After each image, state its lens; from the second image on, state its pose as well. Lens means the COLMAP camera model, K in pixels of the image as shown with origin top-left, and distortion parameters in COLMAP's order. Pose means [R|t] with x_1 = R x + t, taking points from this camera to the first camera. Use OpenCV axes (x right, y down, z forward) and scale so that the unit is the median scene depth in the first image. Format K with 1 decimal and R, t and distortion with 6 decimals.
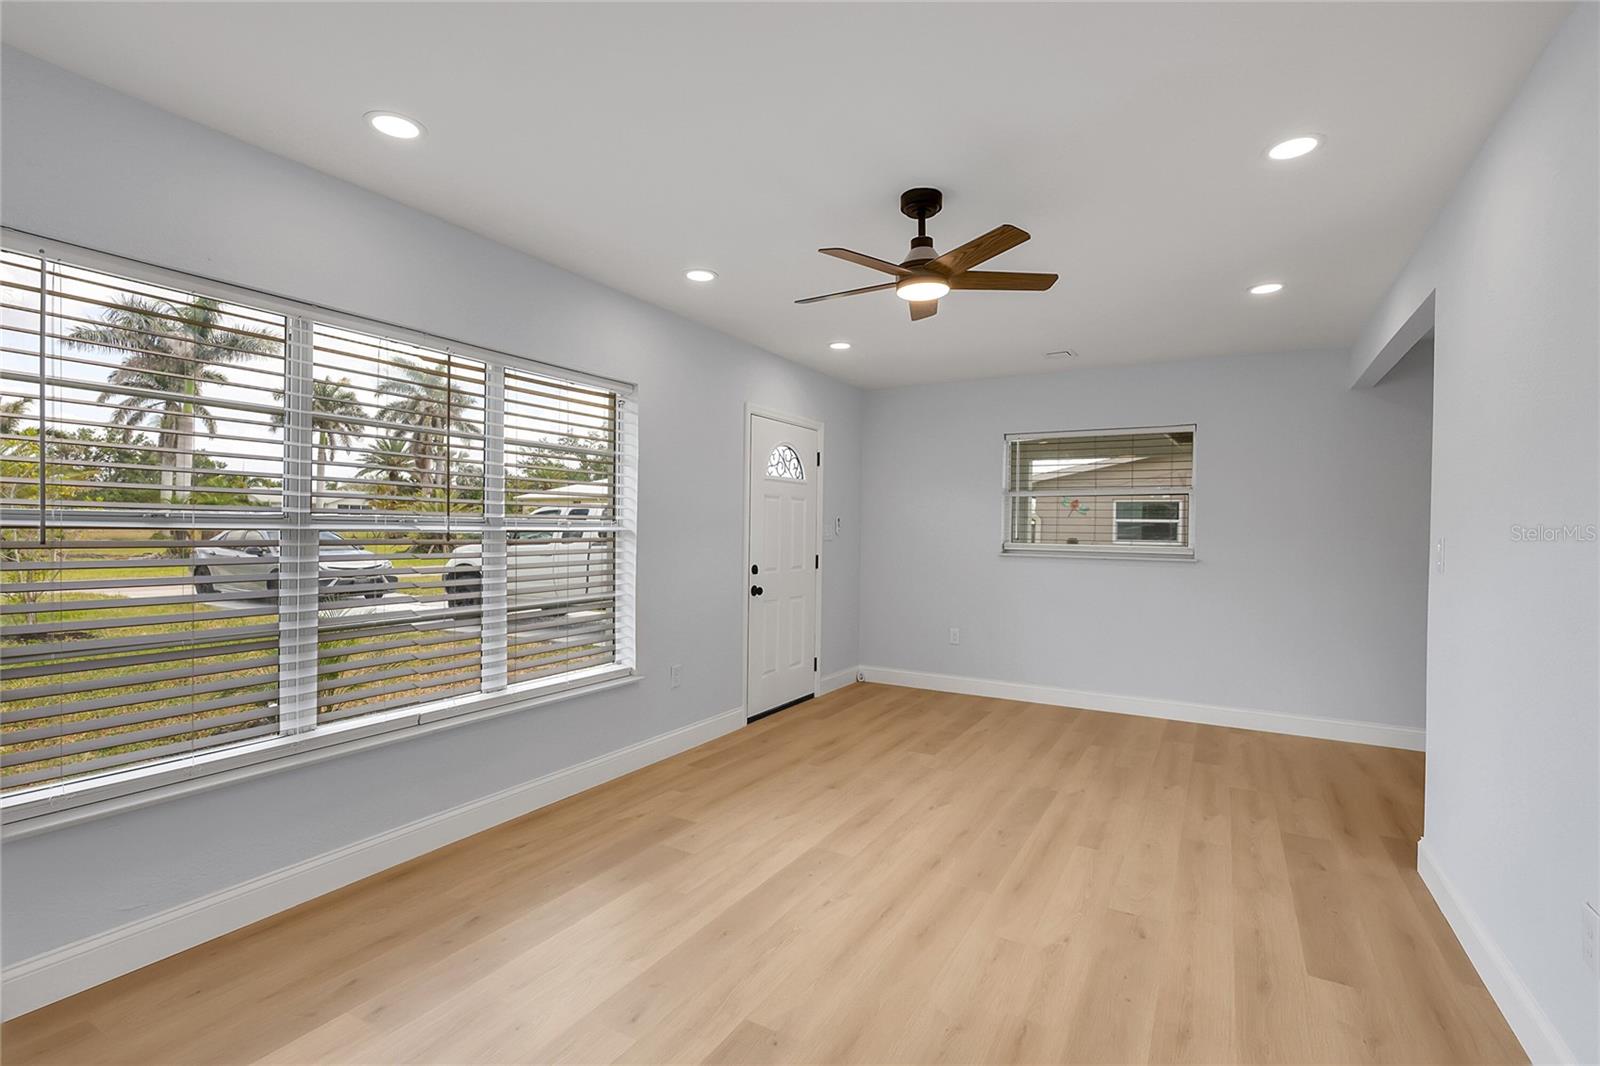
lens RADIAL K [[731.9, 0, 793.2], [0, 731.9, 524.9], [0, 0, 1]] dist [-0.001162, 0.001054]
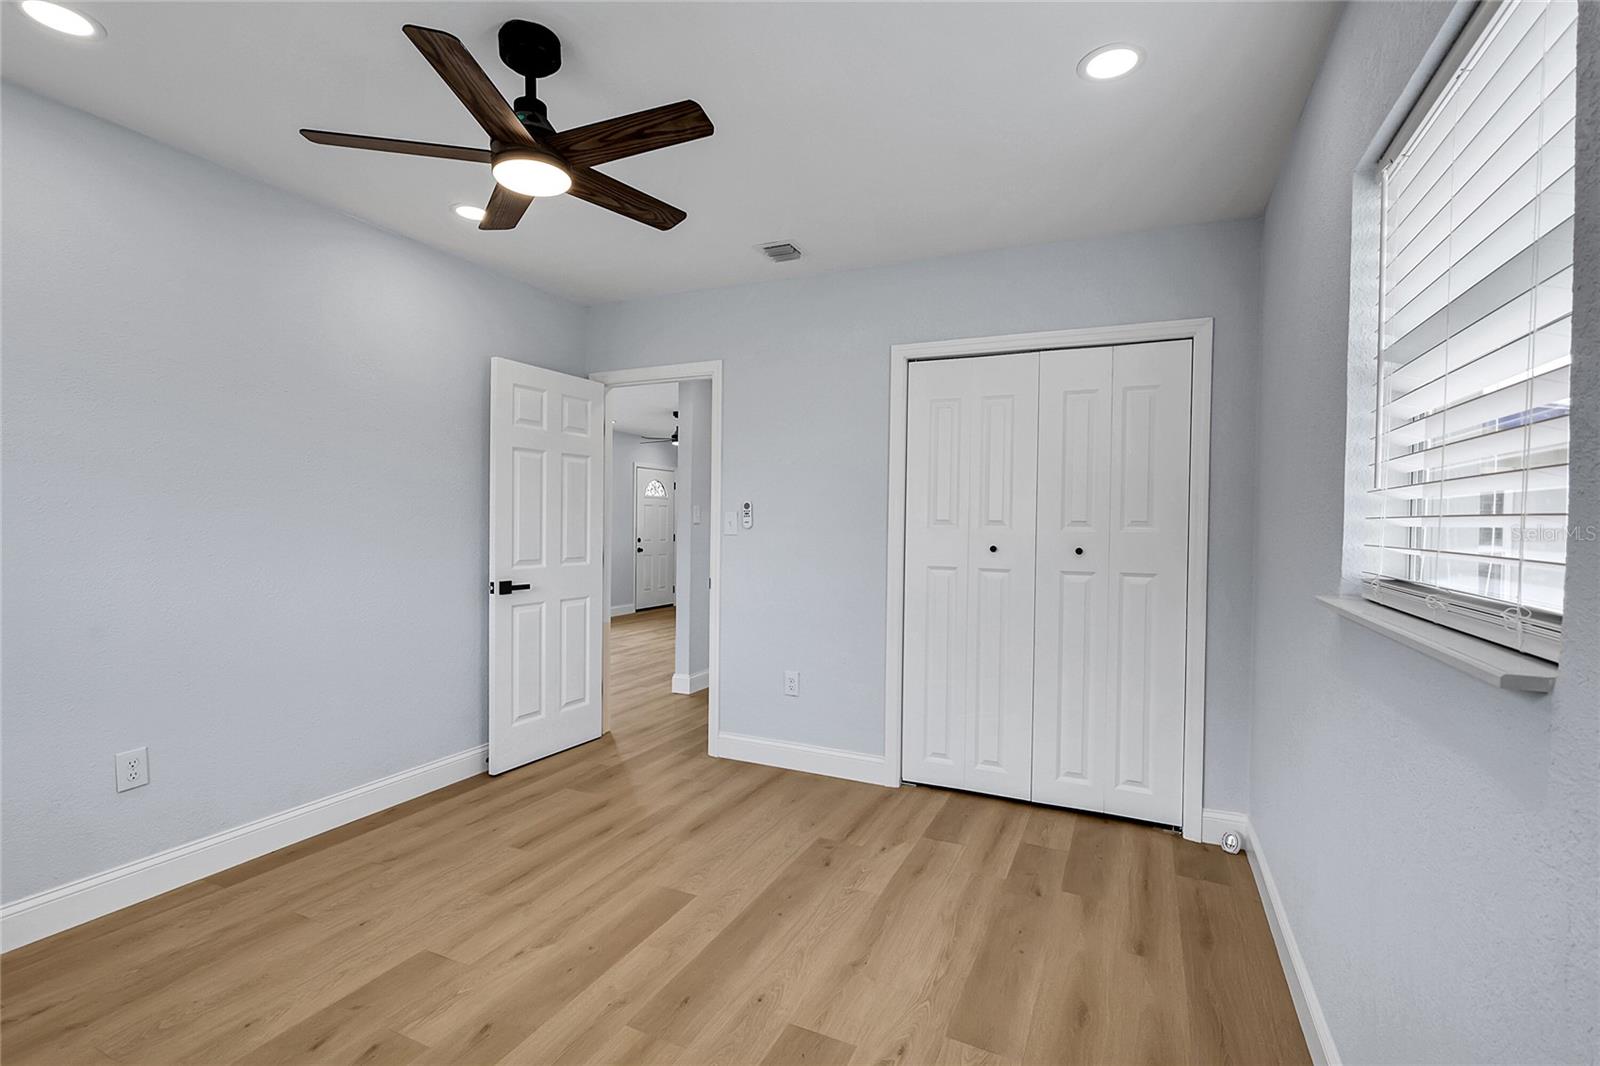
lens RADIAL K [[731.9, 0, 801.7], [0, 731.9, 532.7], [0, 0, 1]] dist [-0.001162, 0.001054]
pose [[0.994799, 0.001298, 0.101846, 0.319491], [-0.002934, 0.999869, 0.015918, 0.007864], [-0.101812, -0.016134, 0.994673, -1.847052]]
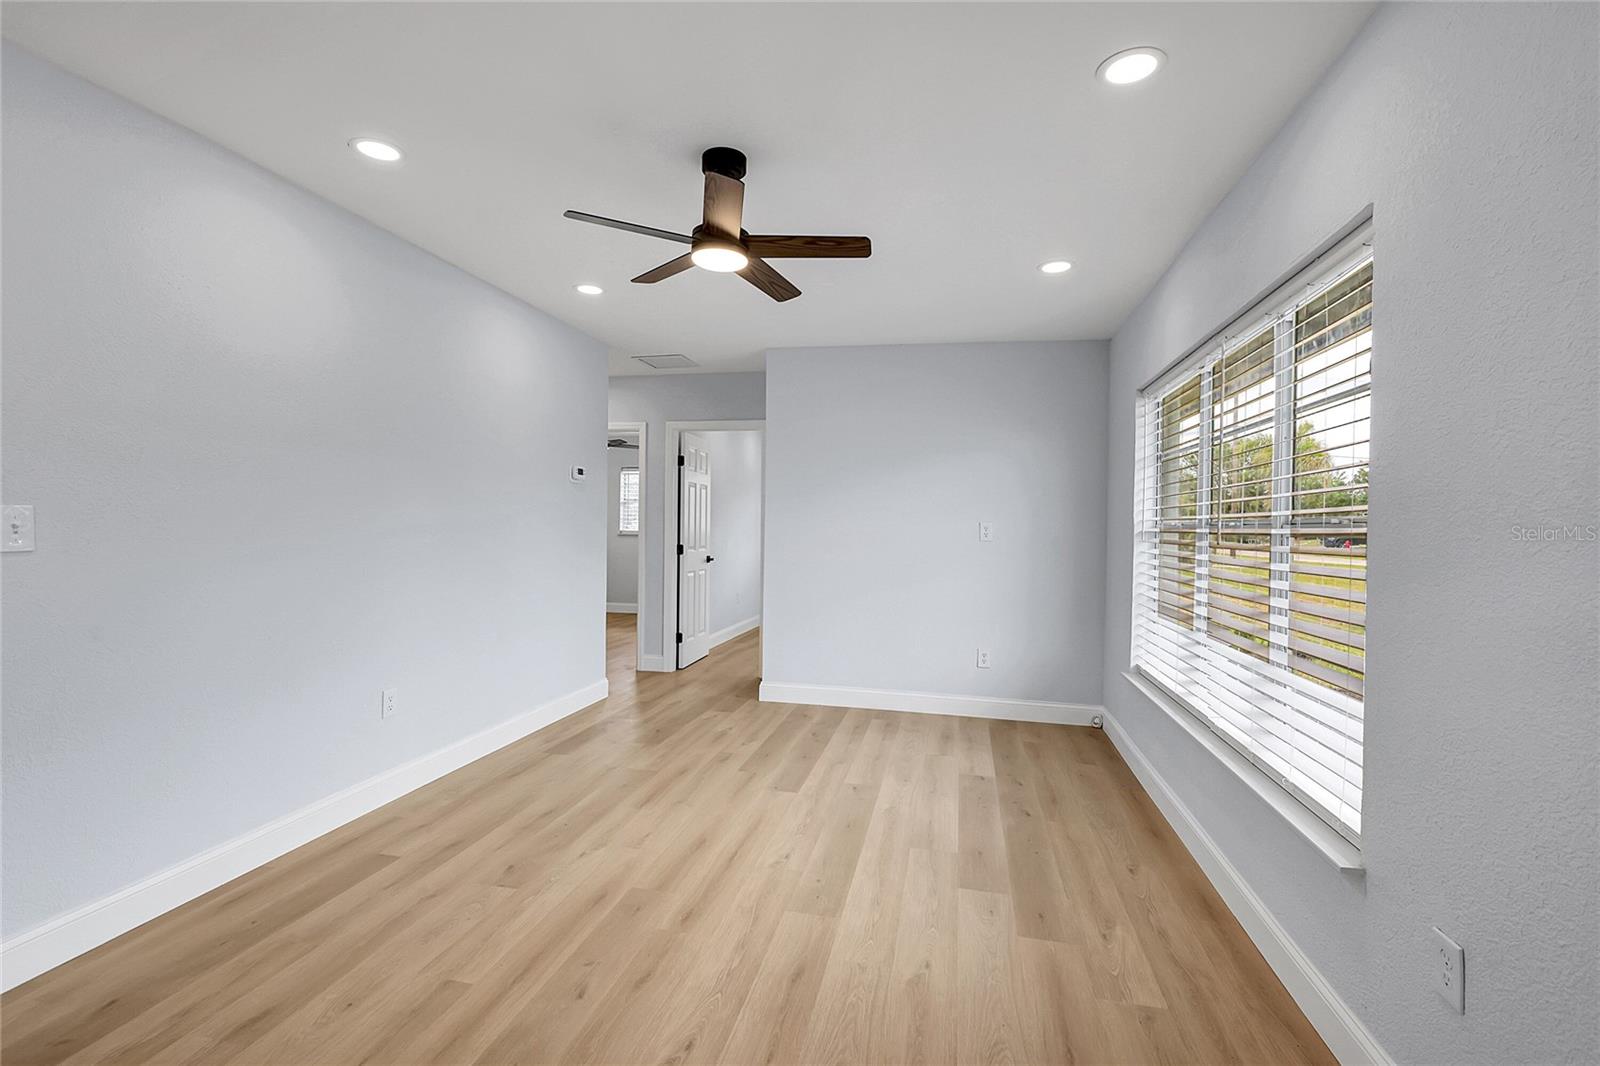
lens RADIAL K [[731.9, 0, 800.0], [0, 731.9, 533.1], [0, 0, 1]] dist [-0.001162, 0.001054]
pose [[-0.949539, -0.024464, -0.312693, 0.325672], [-0.025395, 0.999677, -0.001096, 0.023351], [0.312619, 0.006900, -0.949854, 1.732932]]
